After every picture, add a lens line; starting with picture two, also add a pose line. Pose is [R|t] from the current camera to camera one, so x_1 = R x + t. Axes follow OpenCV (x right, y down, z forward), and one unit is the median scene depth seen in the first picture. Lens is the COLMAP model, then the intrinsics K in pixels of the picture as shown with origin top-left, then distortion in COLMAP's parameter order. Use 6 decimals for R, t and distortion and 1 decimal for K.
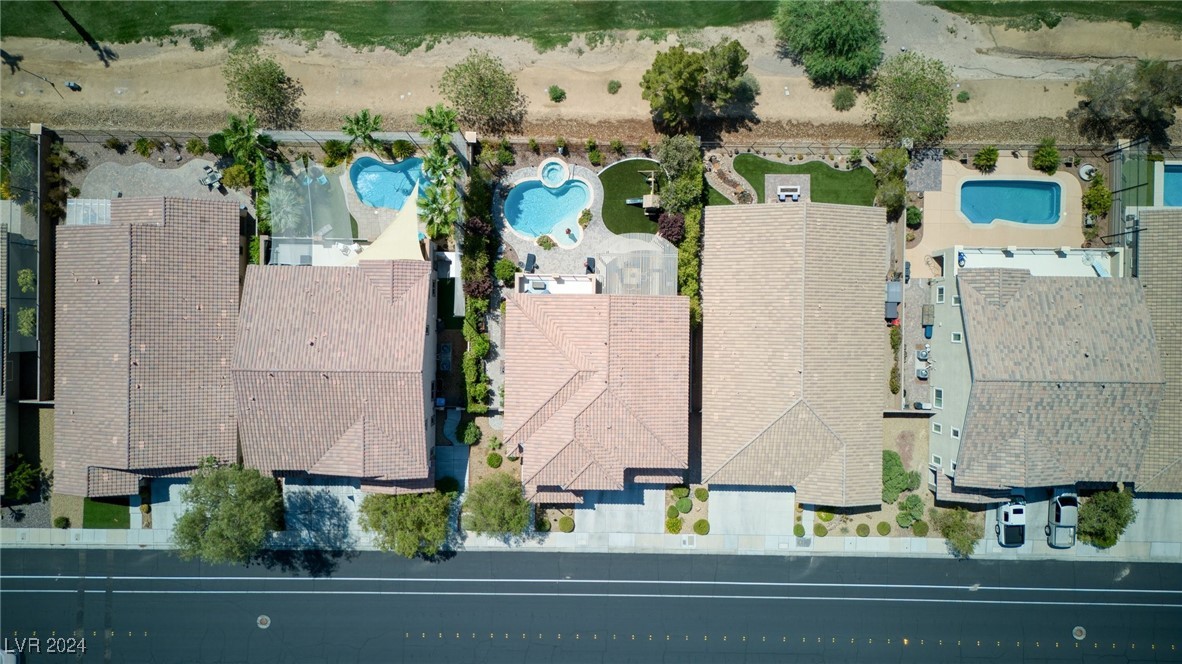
lens RADIAL K [[826.3, 0, 605.8], [0, 826.3, 290.9], [0, 0, 1]] dist [0.054382, -0.043922]
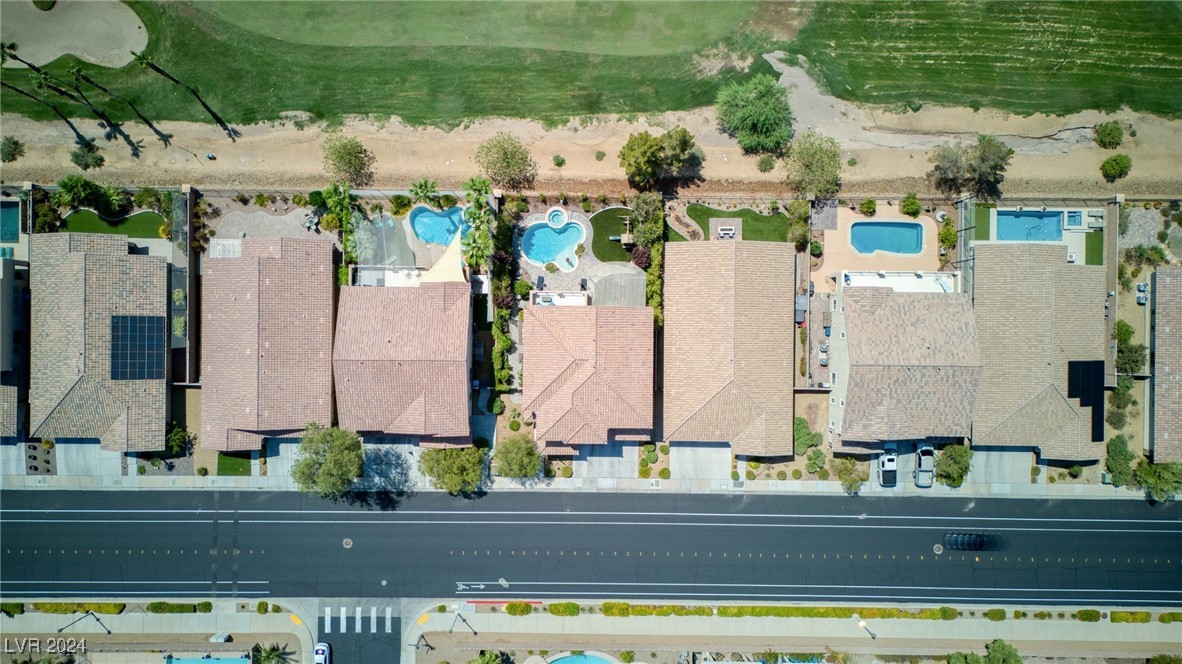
lens RADIAL K [[826.3, 0, 604.3], [0, 826.3, 290.0], [0, 0, 1]] dist [0.054382, -0.043922]
pose [[0.999990, -0.003150, 0.003044, 0.011693], [0.003155, 0.999993, -0.001871, -0.018613], [-0.003038, 0.001880, 0.999994, -0.380977]]
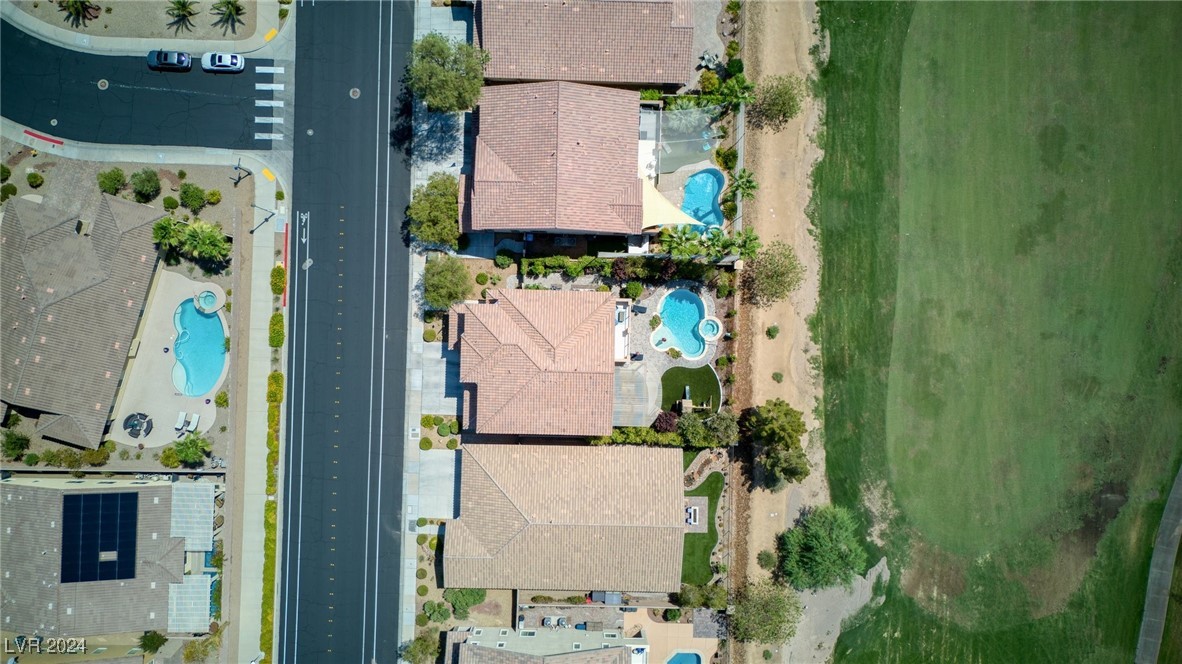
lens RADIAL K [[826.3, 0, 633.4], [0, 826.3, 346.0], [0, 0, 1]] dist [0.054382, -0.043922]
pose [[-0.011006, 0.999891, -0.009828, -0.023172], [-0.999683, -0.011225, -0.022529, 0.002990], [-0.022637, 0.009577, 0.999698, -0.255936]]
